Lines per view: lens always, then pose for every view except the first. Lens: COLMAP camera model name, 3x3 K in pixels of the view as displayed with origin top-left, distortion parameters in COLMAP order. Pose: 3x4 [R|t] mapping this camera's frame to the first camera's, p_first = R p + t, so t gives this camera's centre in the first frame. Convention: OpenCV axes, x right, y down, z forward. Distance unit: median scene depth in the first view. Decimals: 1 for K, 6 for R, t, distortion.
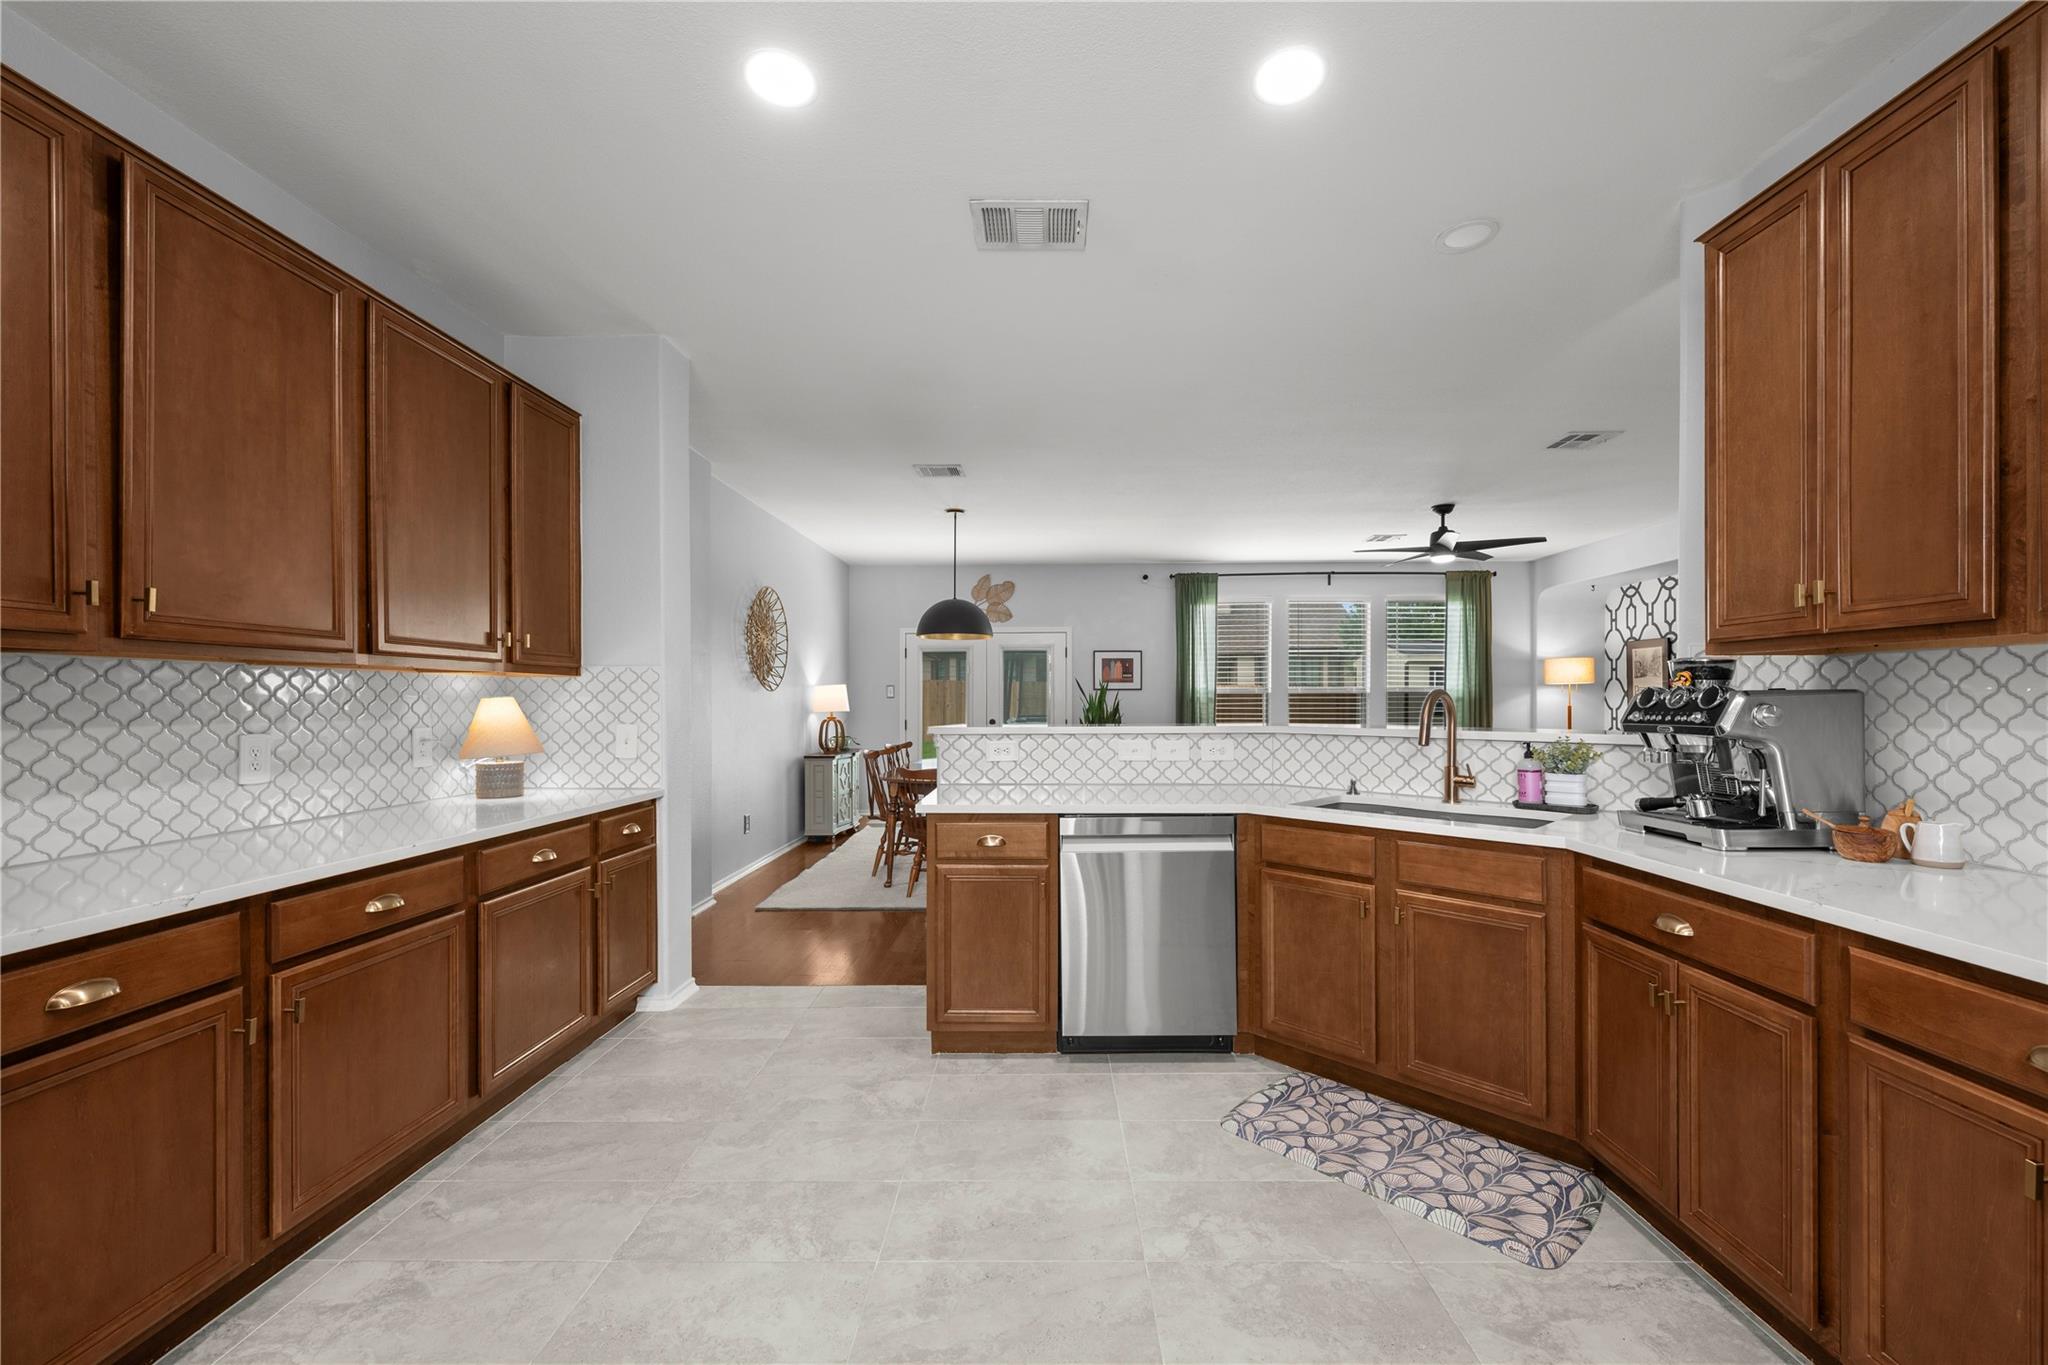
lens RADIAL K [[810.0, 0, 1053.8], [0, 810.0, 702.5], [0, 0, 1]] dist [0.001162, -0.000492]
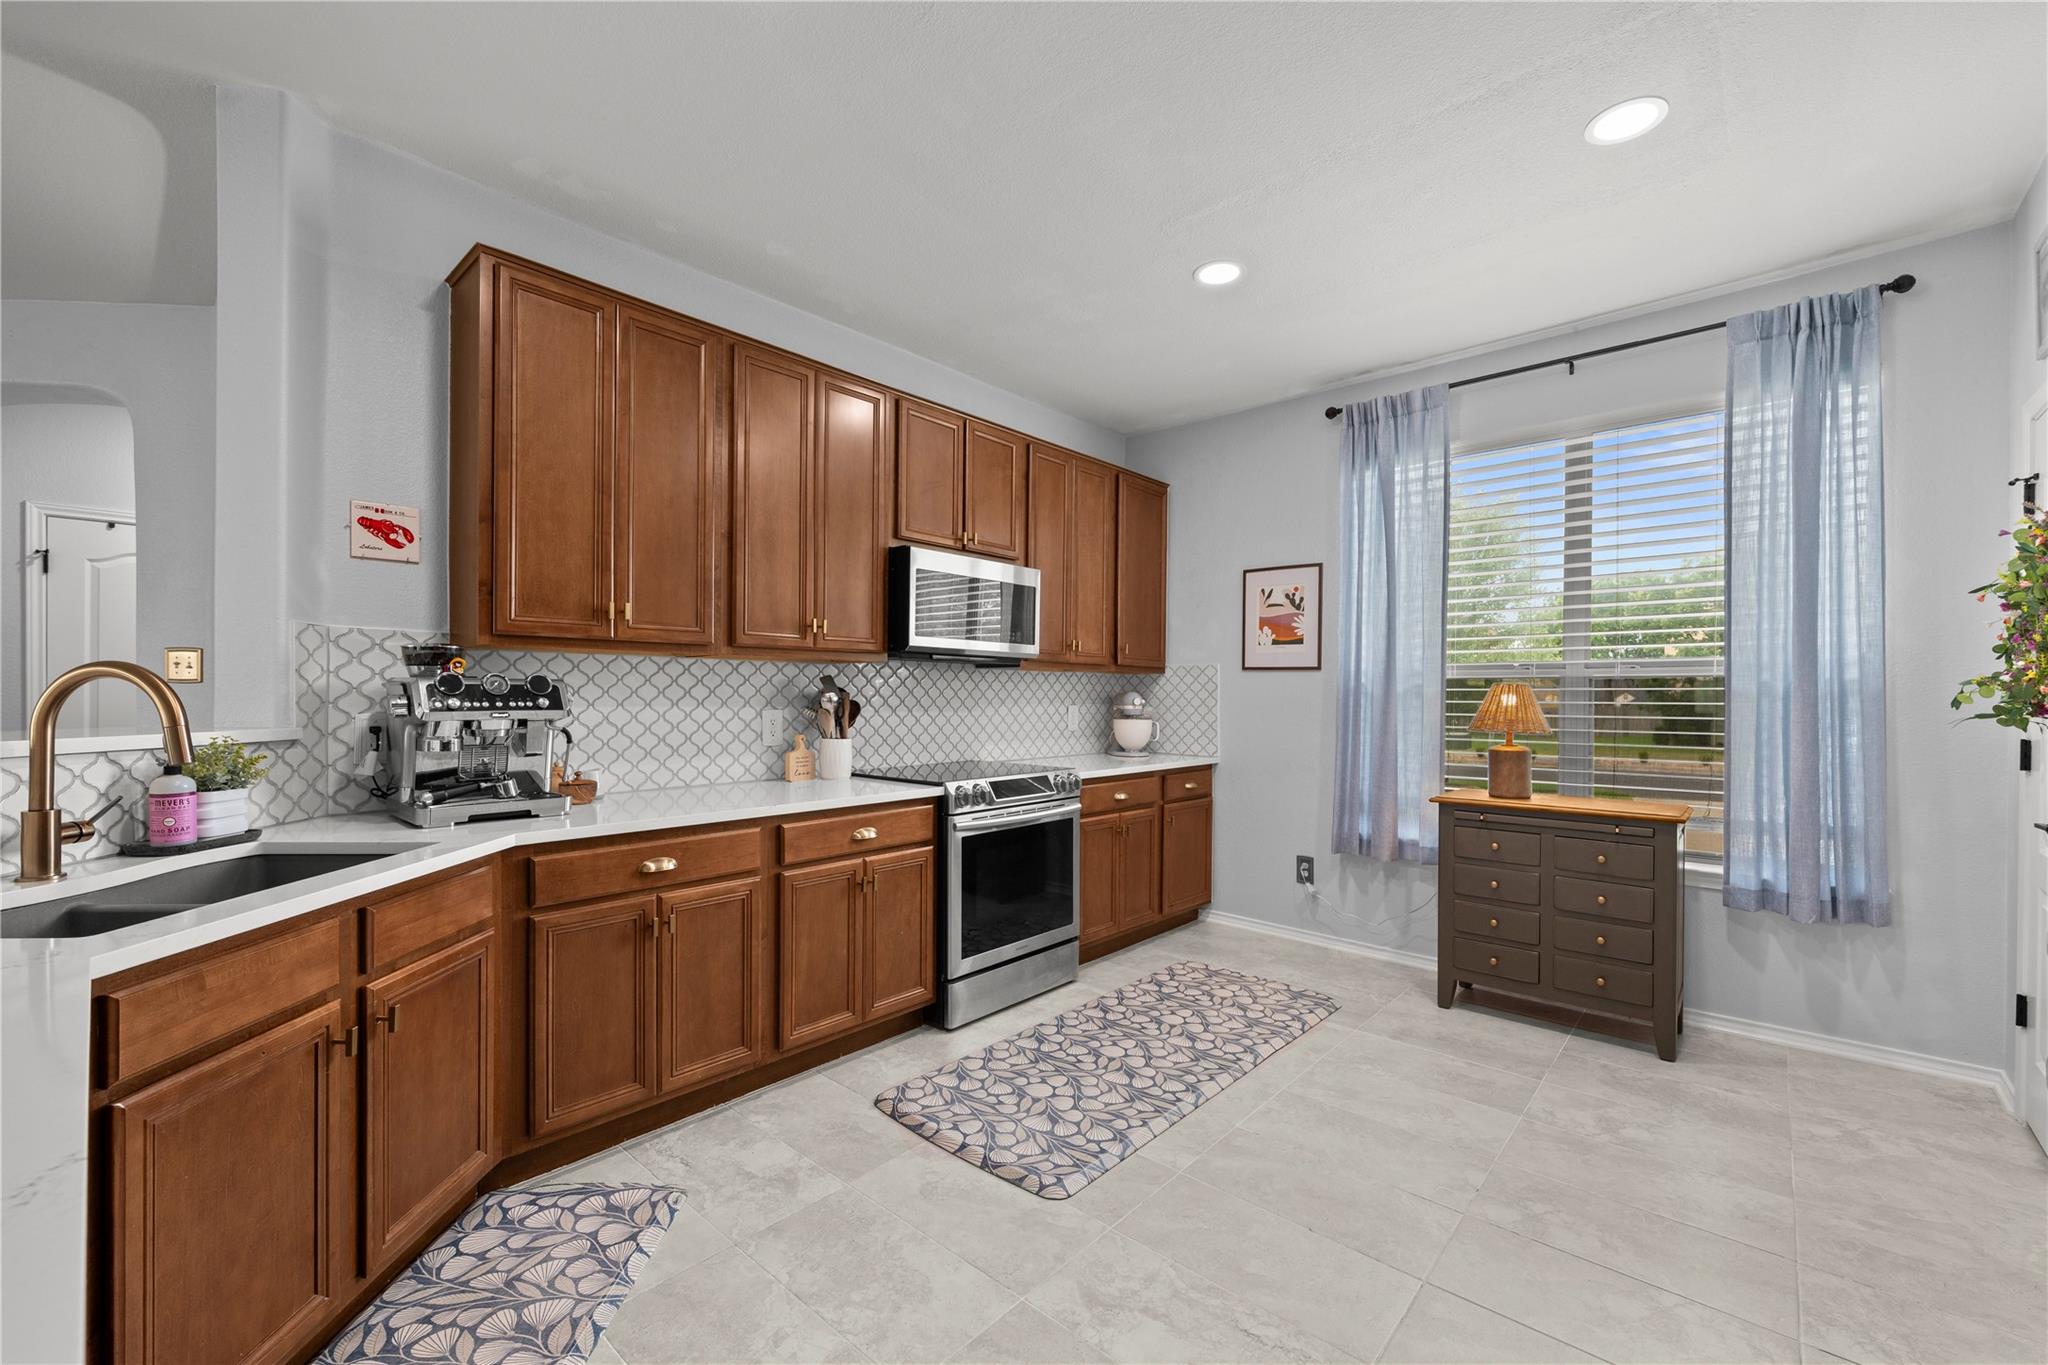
lens RADIAL K [[833.4, 0, 1031.4], [0, 833.4, 694.2], [0, 0, 1]] dist [-0.002399, -0.000658]
pose [[-0.740626, -0.003585, 0.671908, -0.399645], [-0.003537, 0.999993, 0.001437, 0.002805], [-0.671909, -0.001313, -0.740633, 1.166289]]
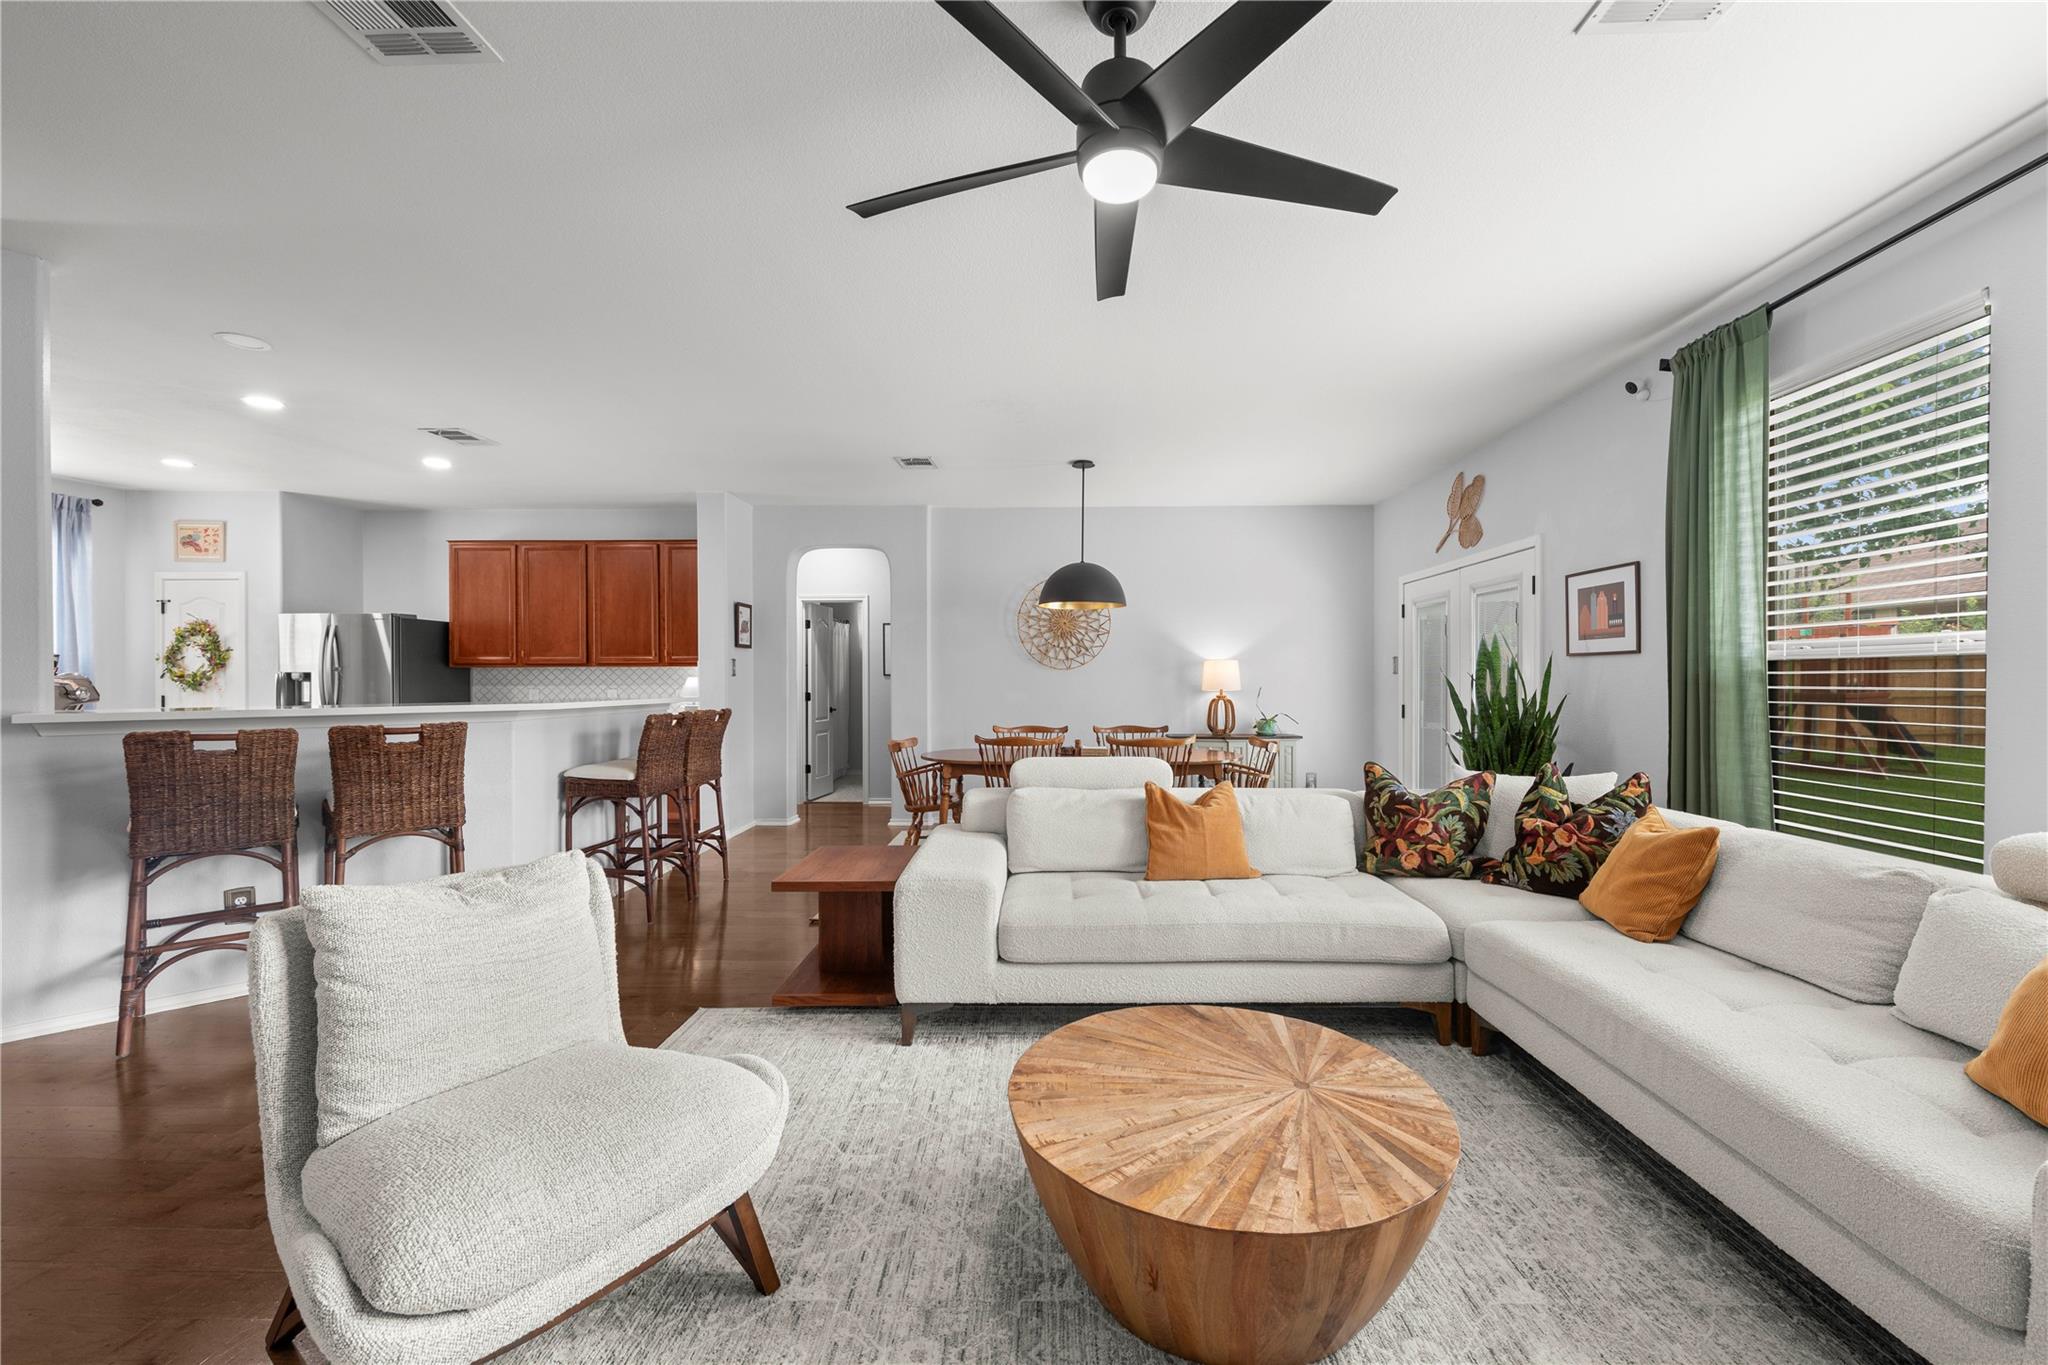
lens RADIAL K [[810.0, 0, 1045.3], [0, 810.0, 679.0], [0, 0, 1]] dist [0.001162, -0.000492]
pose [[-0.023382, 0.002946, -0.999722, 2.008598], [-0.001145, 0.999995, 0.002974, -0.011728], [0.999726, 0.001214, -0.023378, 2.608163]]
